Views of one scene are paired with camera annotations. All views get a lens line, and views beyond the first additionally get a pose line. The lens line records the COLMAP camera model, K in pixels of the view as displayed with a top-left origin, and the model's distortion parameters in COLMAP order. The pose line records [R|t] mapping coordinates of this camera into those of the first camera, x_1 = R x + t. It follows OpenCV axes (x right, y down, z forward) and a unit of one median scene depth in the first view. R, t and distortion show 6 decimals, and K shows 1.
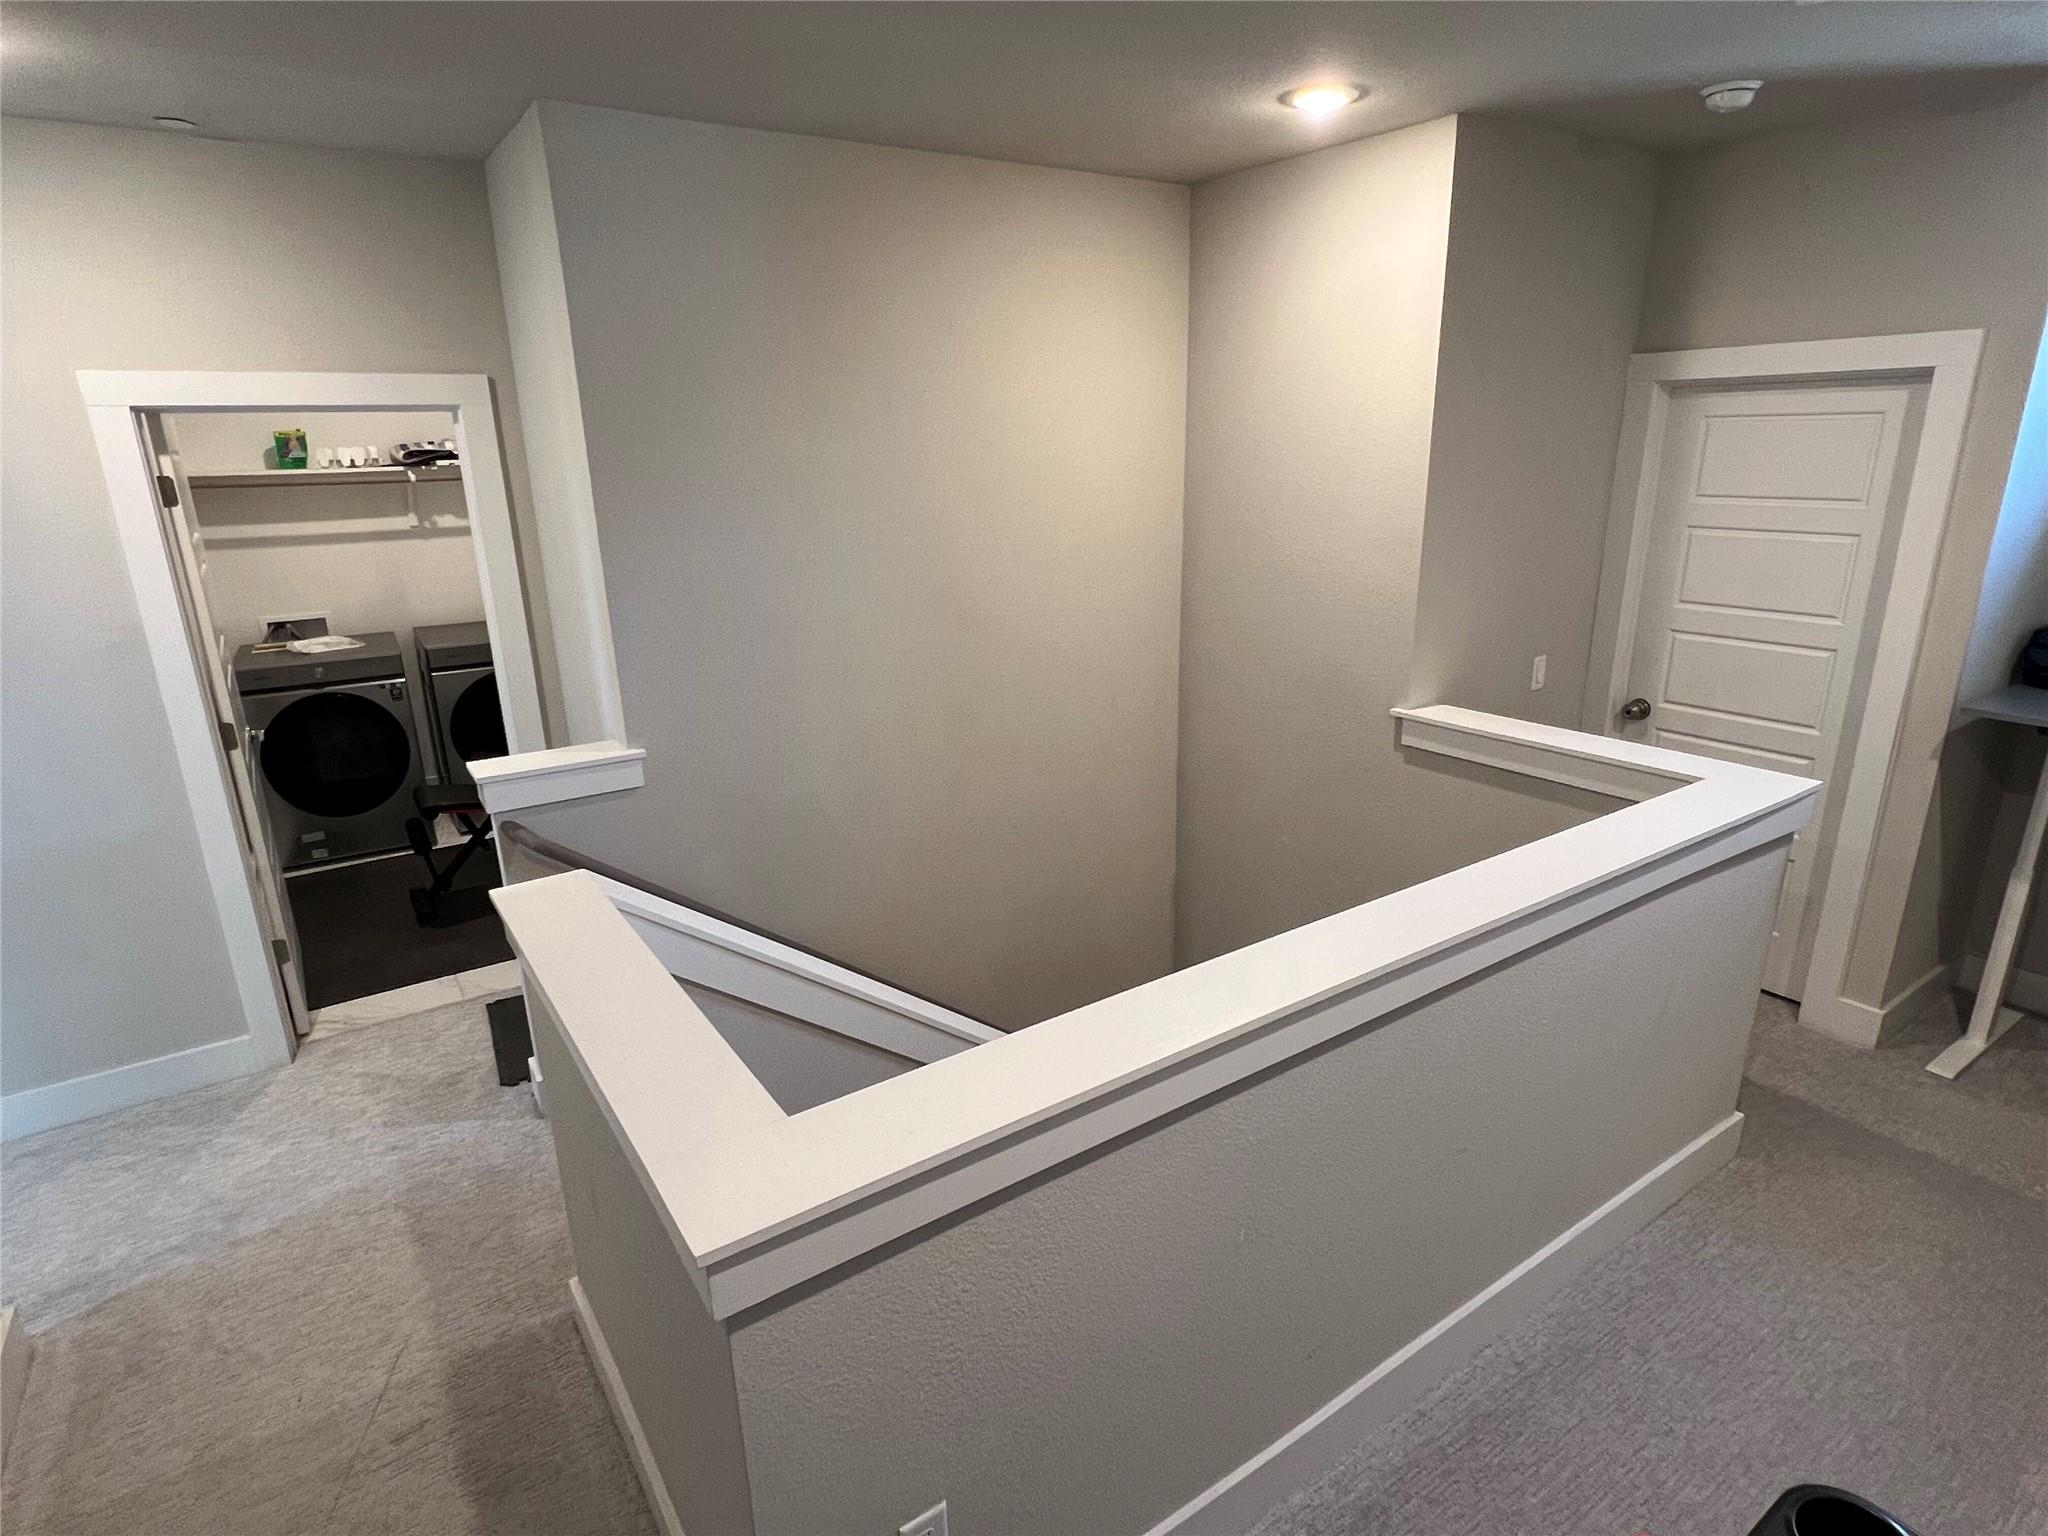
lens RADIAL K [[1097.5, 0, 1033.6], [0, 1097.5, 775.4], [0, 0, 1]] dist [-0.008632, 0.002622]
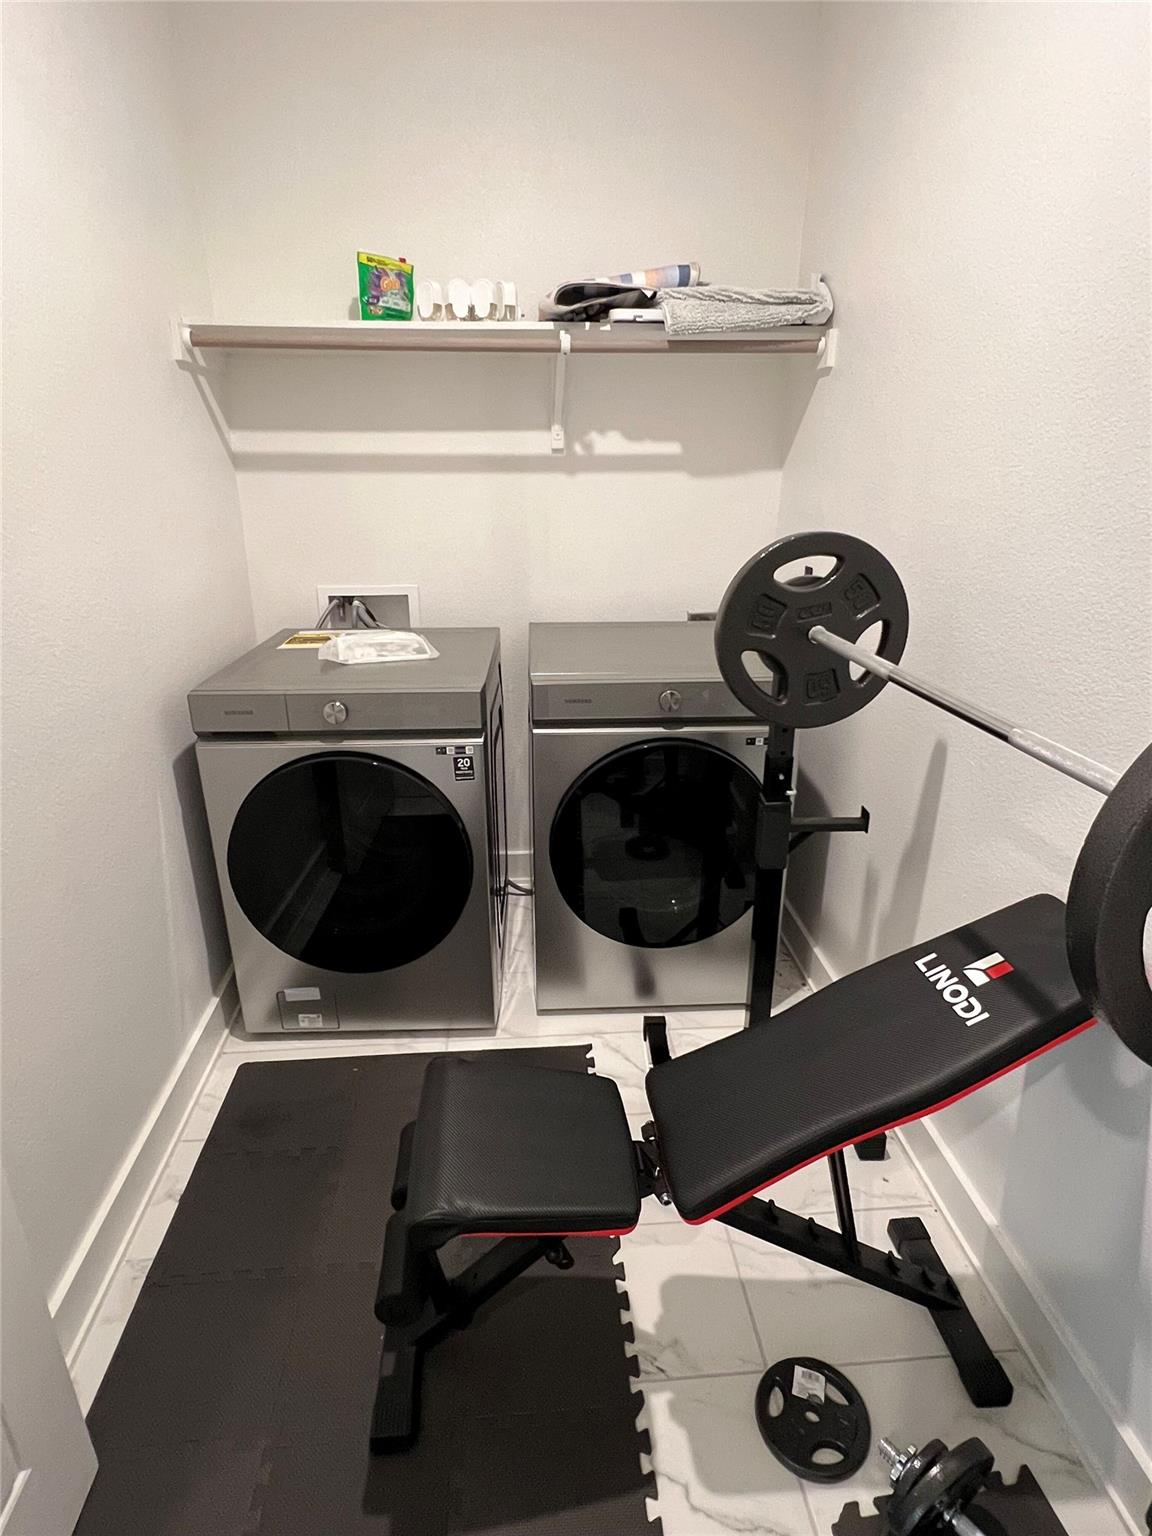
lens RADIAL K [[823.1, 0, 570.7], [0, 823.1, 773.2], [0, 0, 1]] dist [-0.008632, 0.002622]
pose [[0.867694, 0.193687, -0.457813, -0.350981], [-0.164537, 0.980961, 0.103169, -0.113374], [0.469079, -0.014192, 0.883042, 0.660305]]
